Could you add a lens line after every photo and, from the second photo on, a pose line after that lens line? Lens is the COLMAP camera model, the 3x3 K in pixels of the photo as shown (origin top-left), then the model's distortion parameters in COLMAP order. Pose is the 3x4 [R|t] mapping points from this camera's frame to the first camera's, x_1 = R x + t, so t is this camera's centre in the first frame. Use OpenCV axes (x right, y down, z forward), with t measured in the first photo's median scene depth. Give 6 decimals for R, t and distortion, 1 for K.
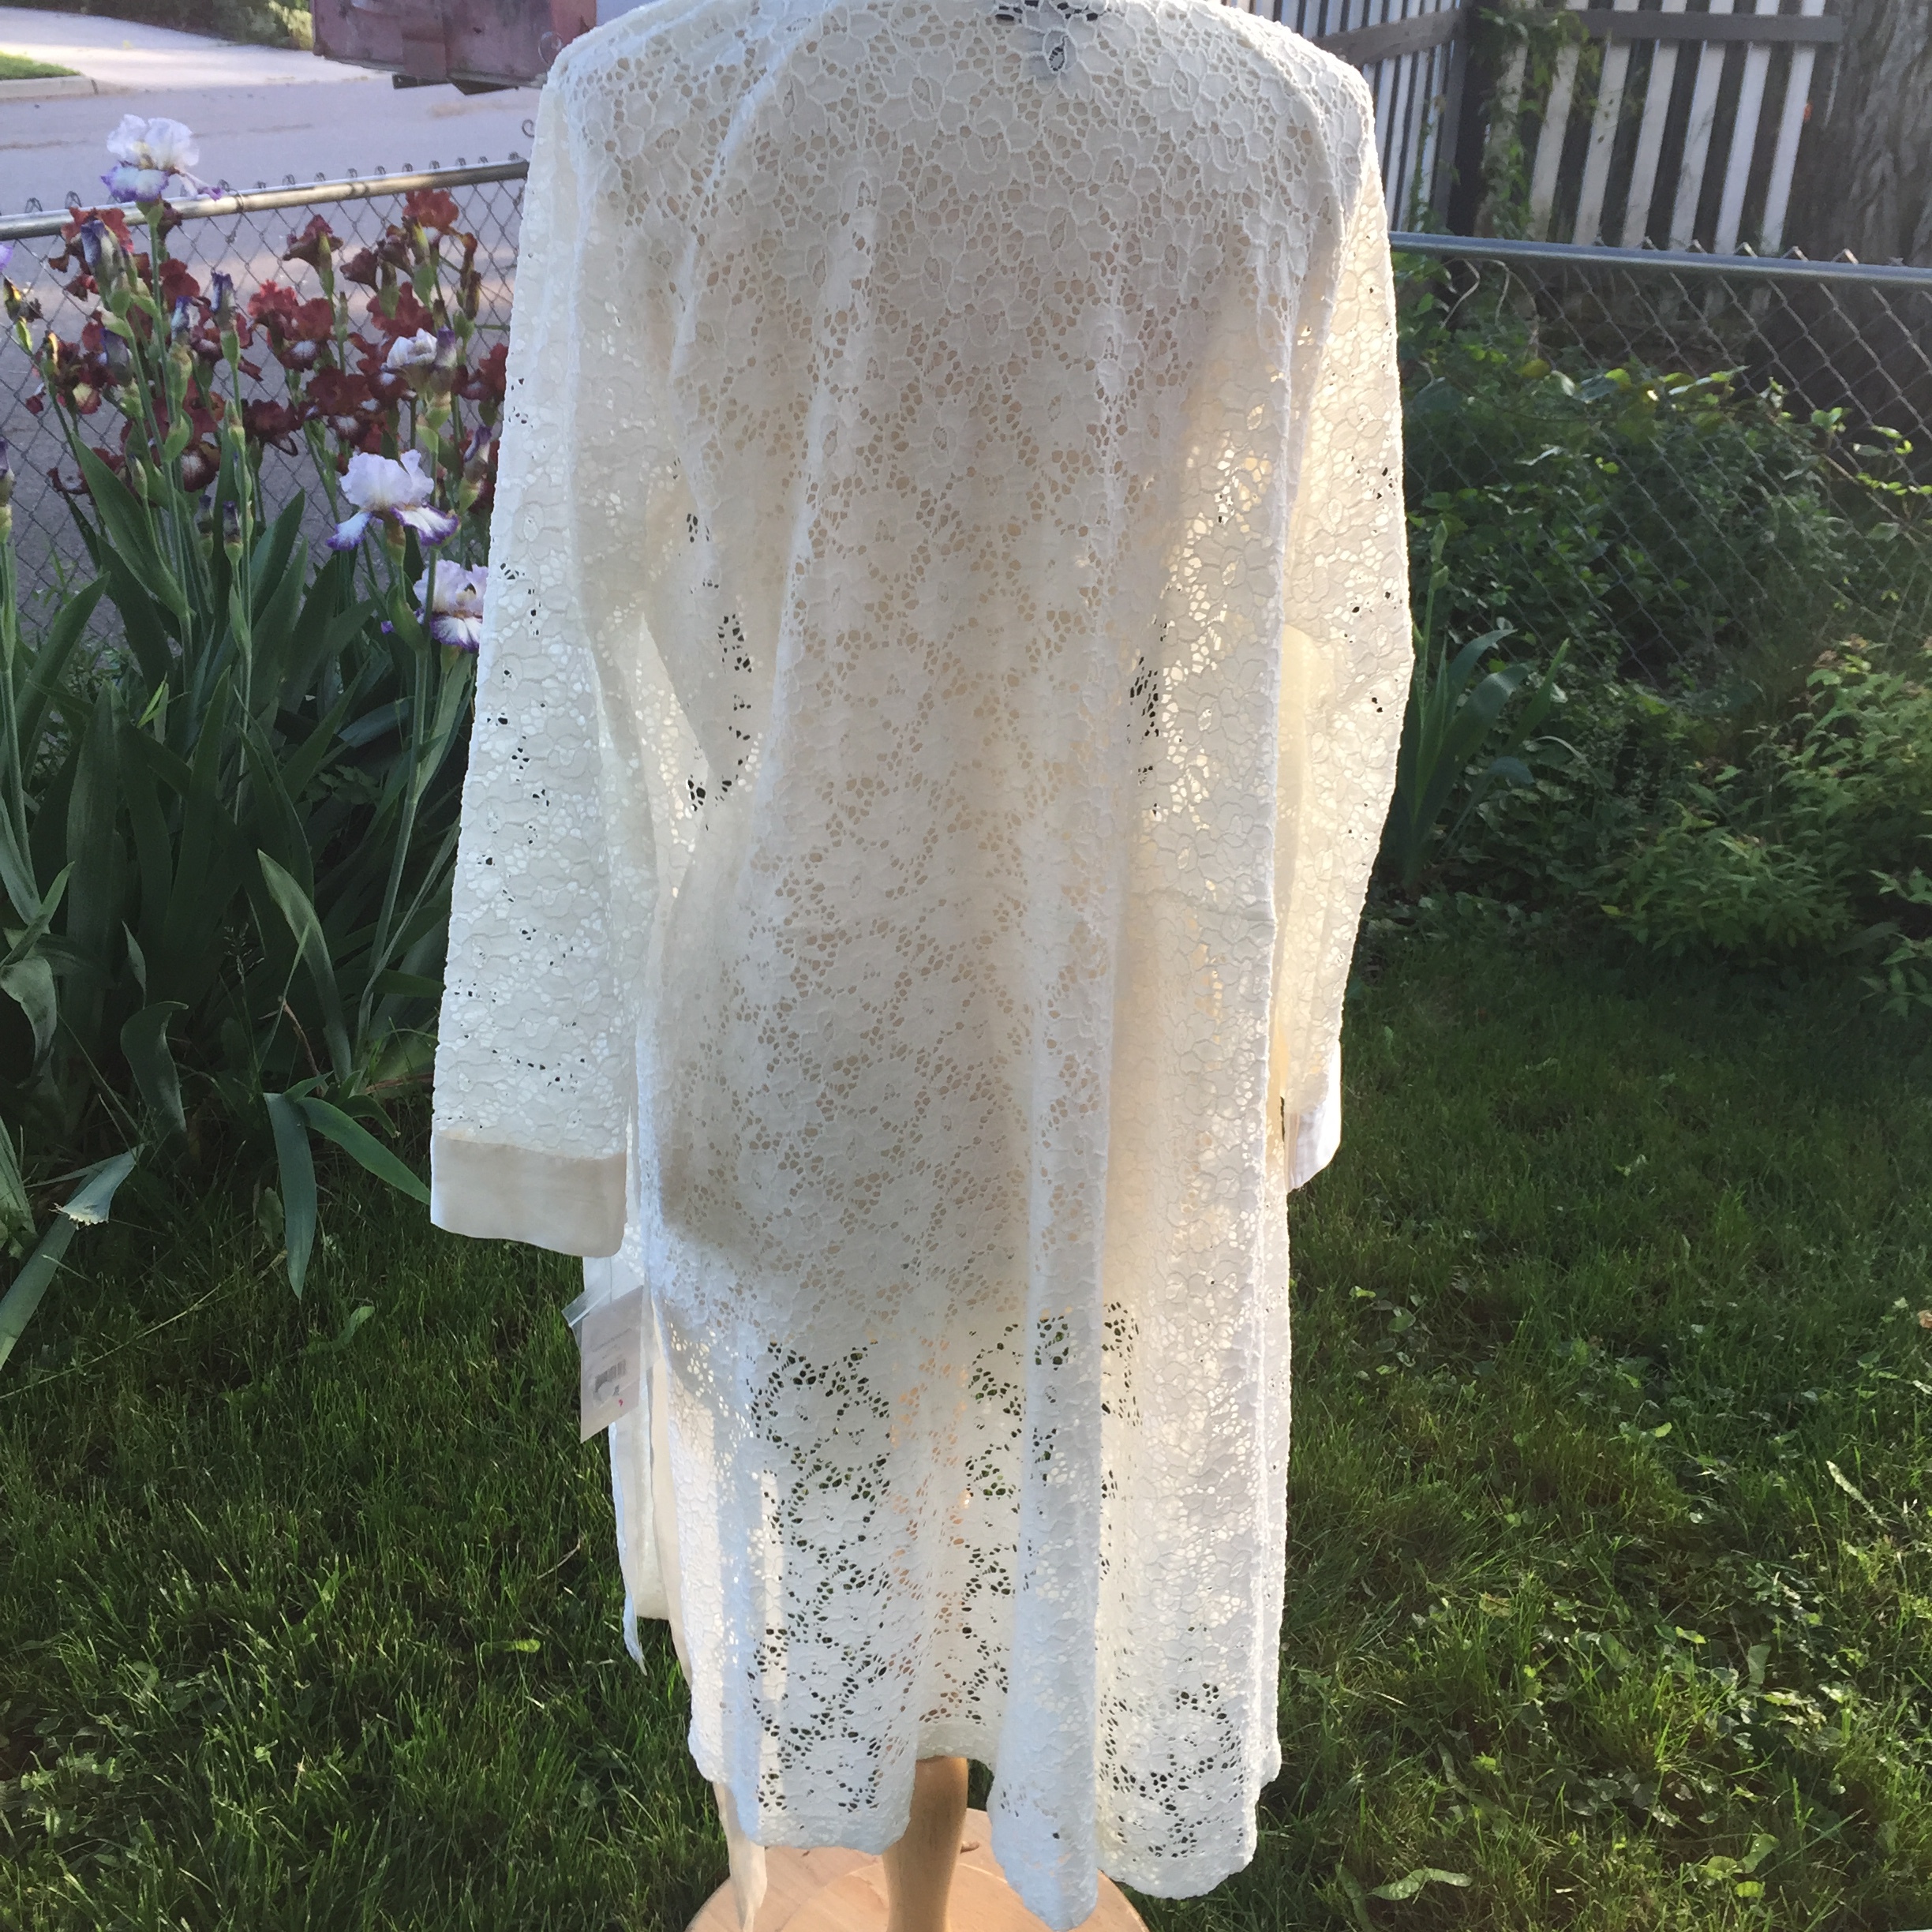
lens RADIAL K [[2189.3, 0, 975.5], [0, 2189.3, 933.8], [0, 0, 1]] dist [0.084153, -0.130853]
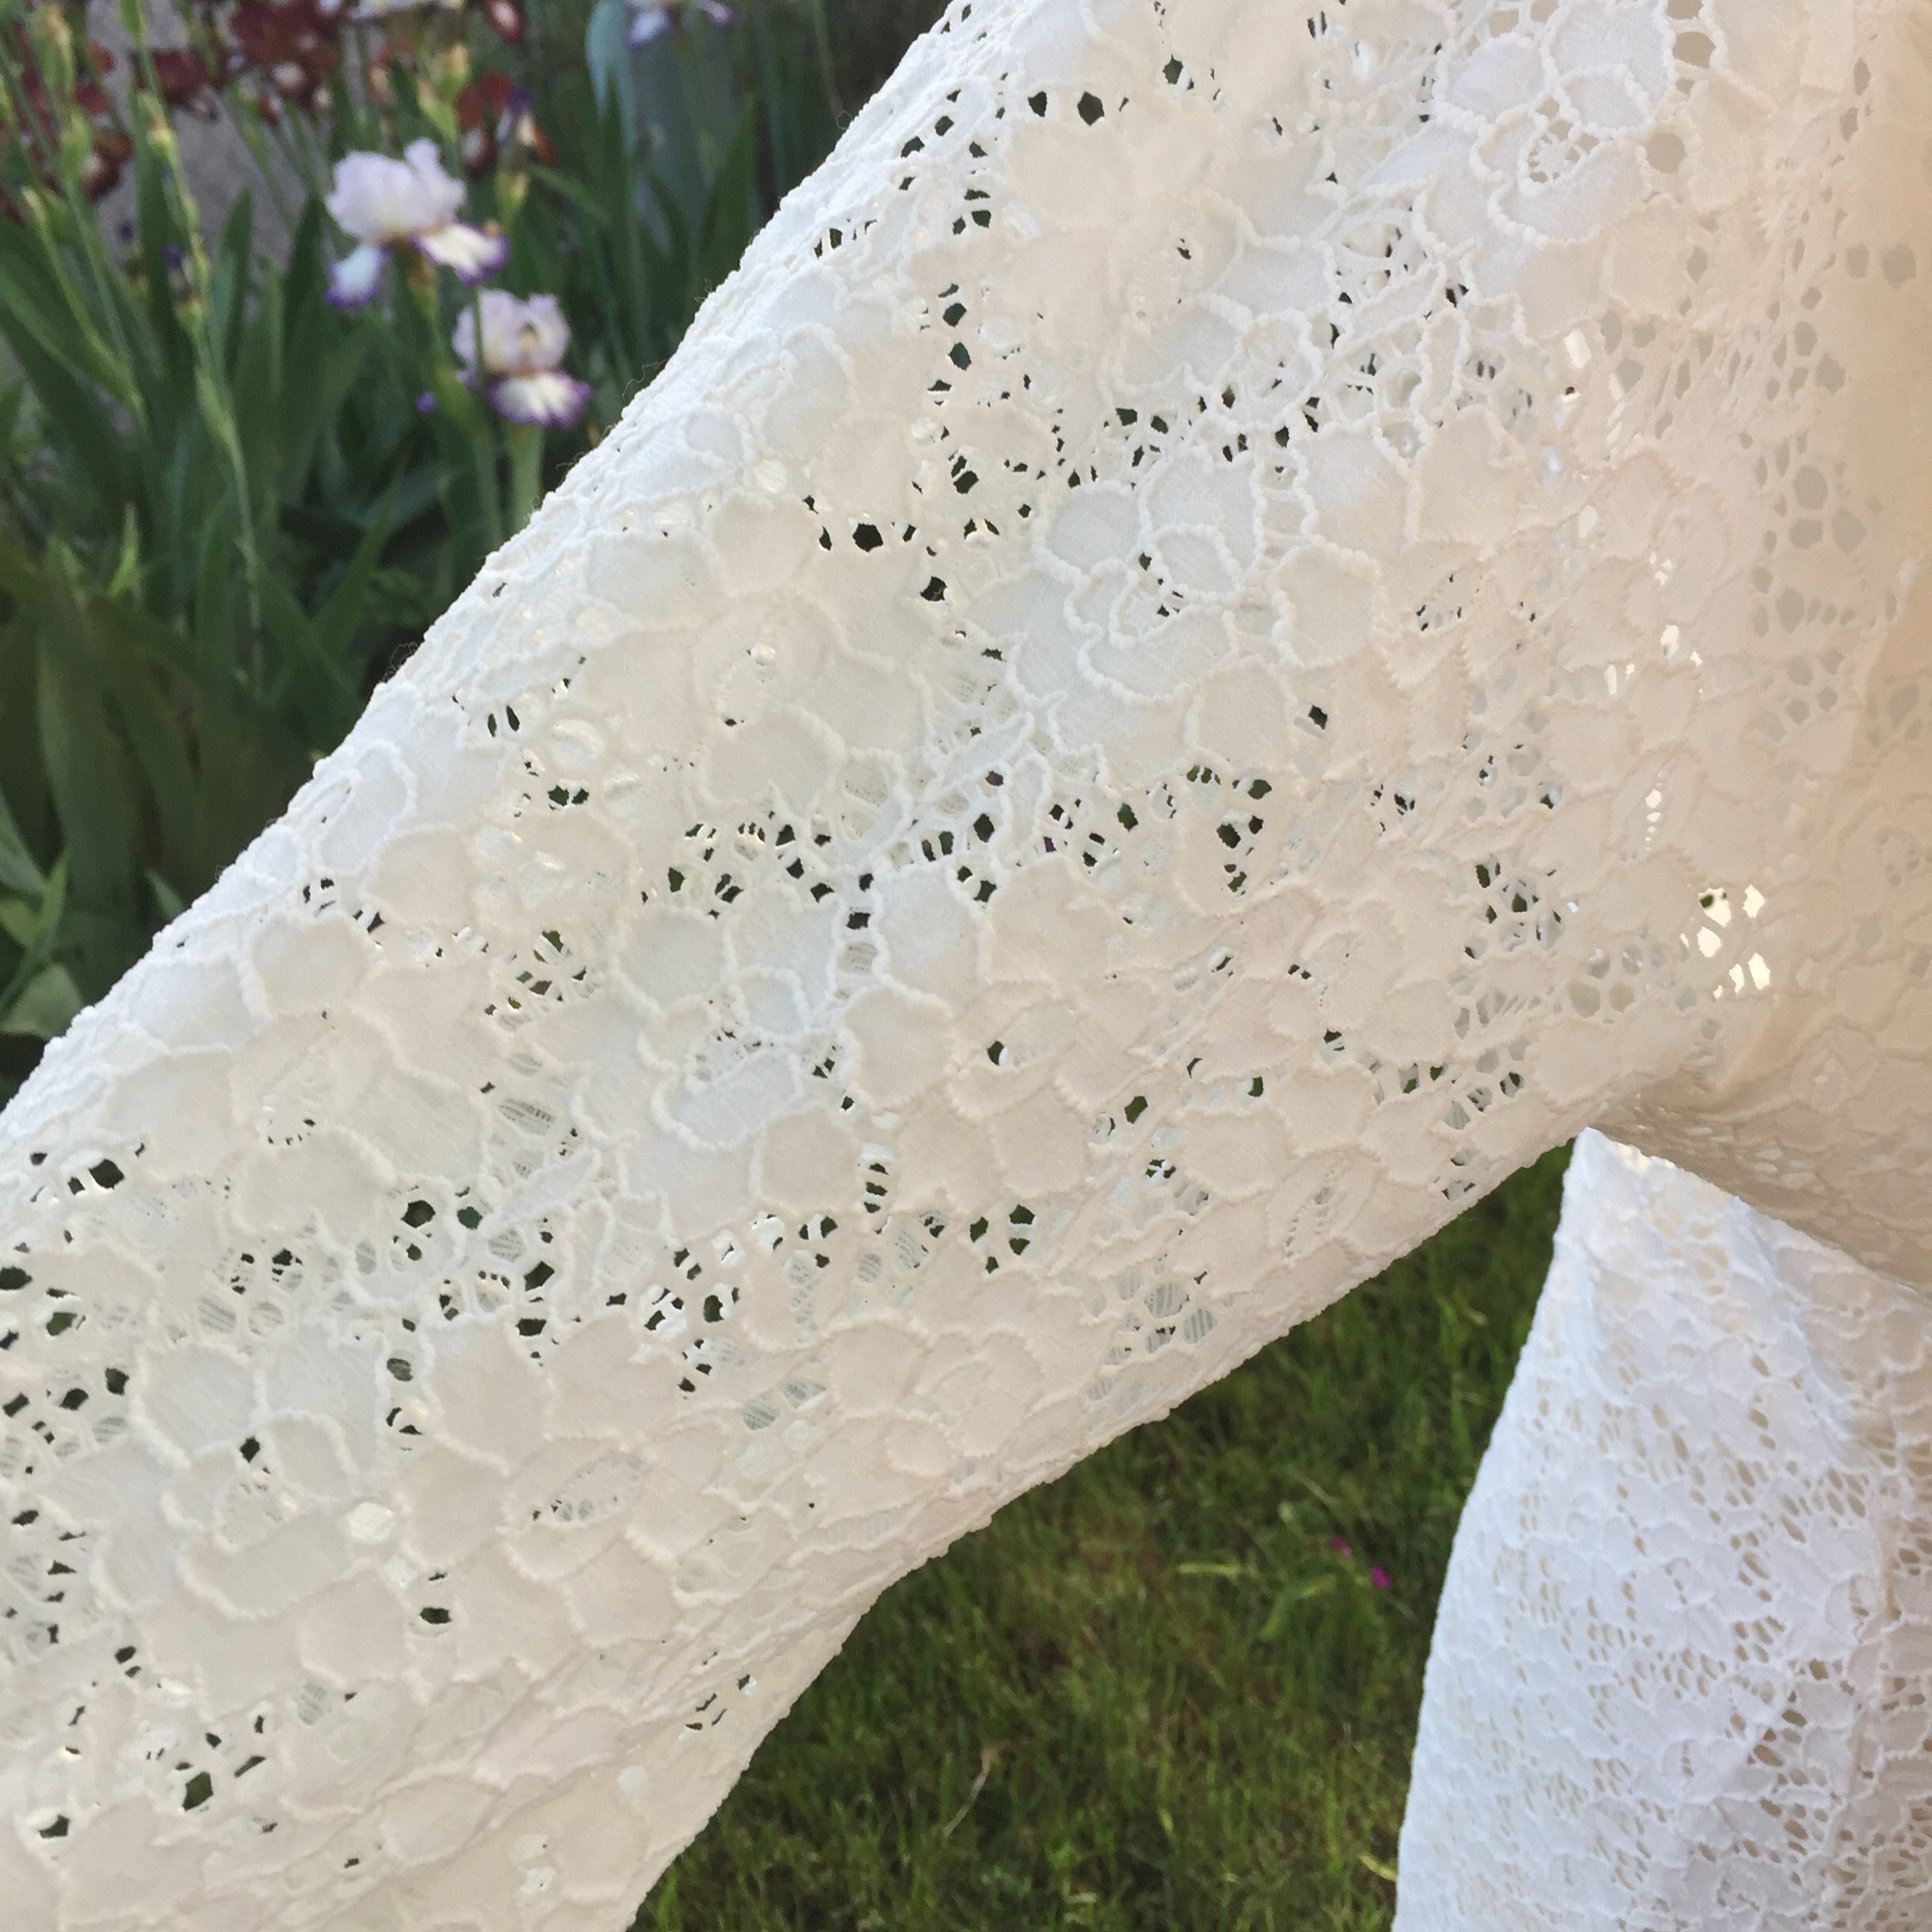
lens RADIAL K [[2189.3, 0, 975.5], [0, 2189.3, 933.8], [0, 0, 1]] dist [0.084153, -0.130853]
pose [[0.991718, -0.127951, -0.011102, -0.105006], [0.127425, 0.969455, 0.209570, -0.098596], [-0.016051, -0.209249, 0.977731, 0.266622]]
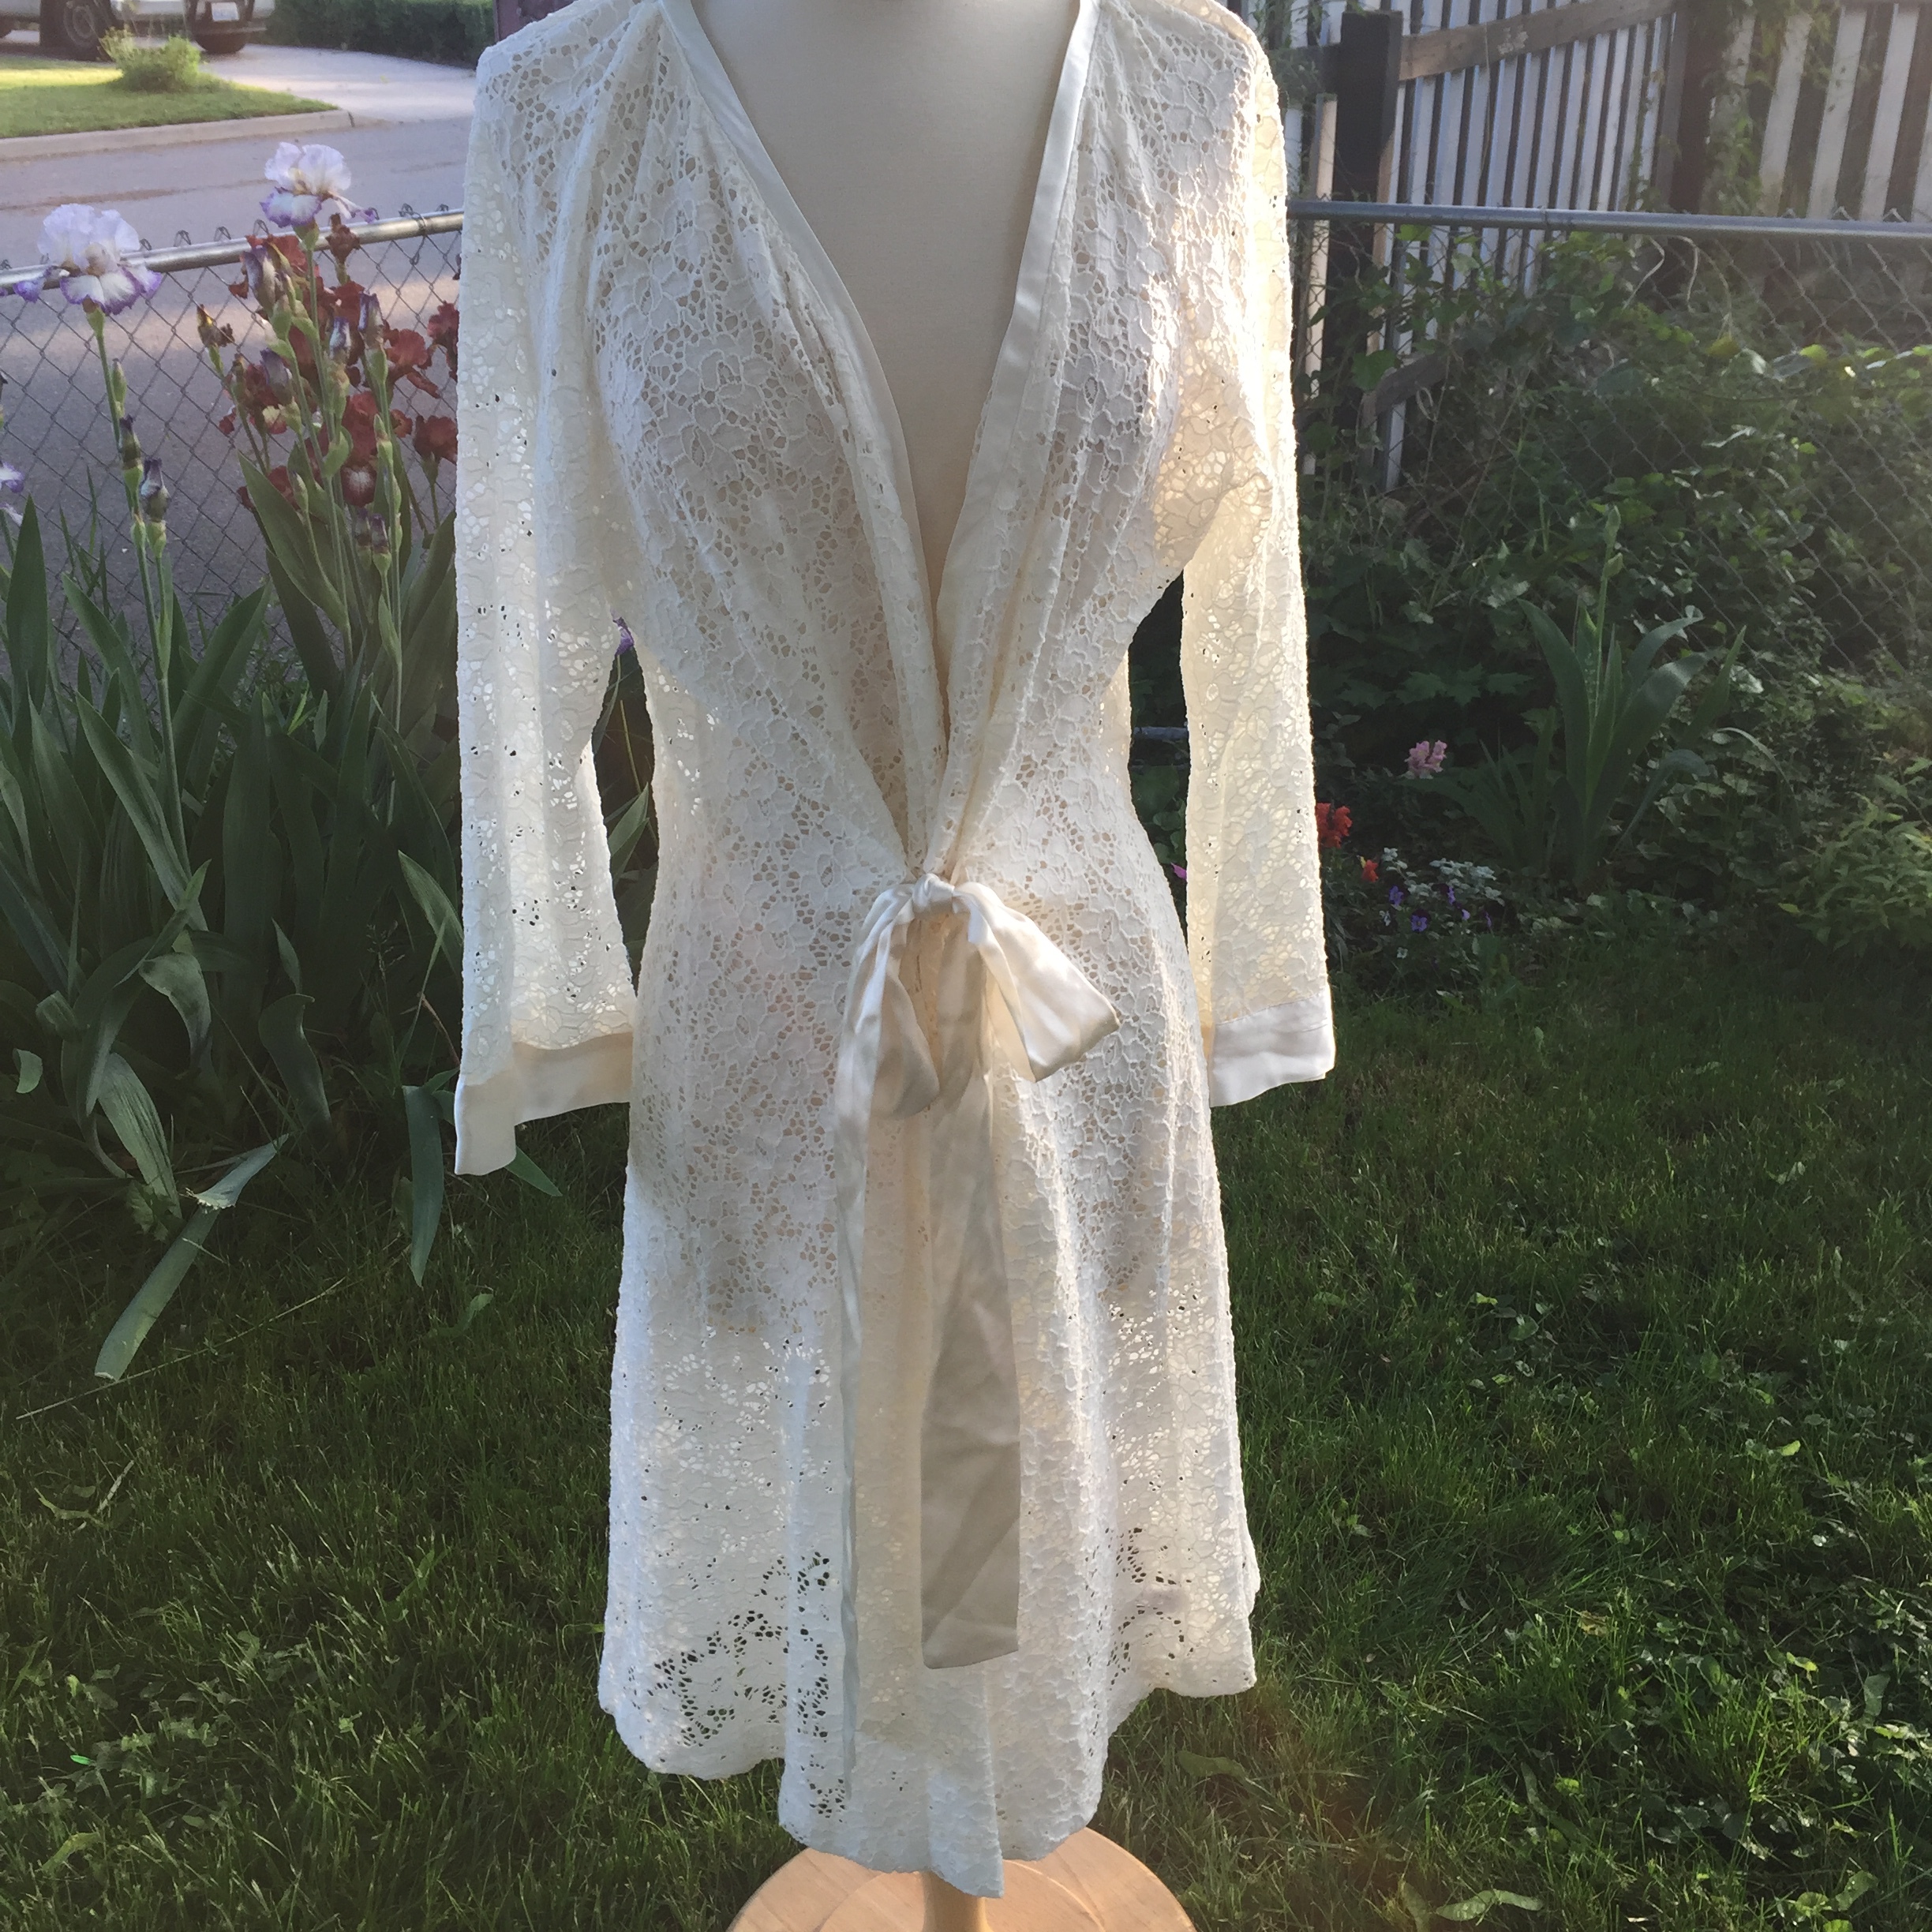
lens RADIAL K [[2189.3, 0, 975.5], [0, 2189.3, 933.8], [0, 0, 1]] dist [0.084153, -0.130853]
pose [[0.993988, 0.000042, -0.109491, 0.053385], [-0.000153, 0.999999, -0.000997, 0.002020], [0.109491, 0.001008, 0.993987, 0.005189]]
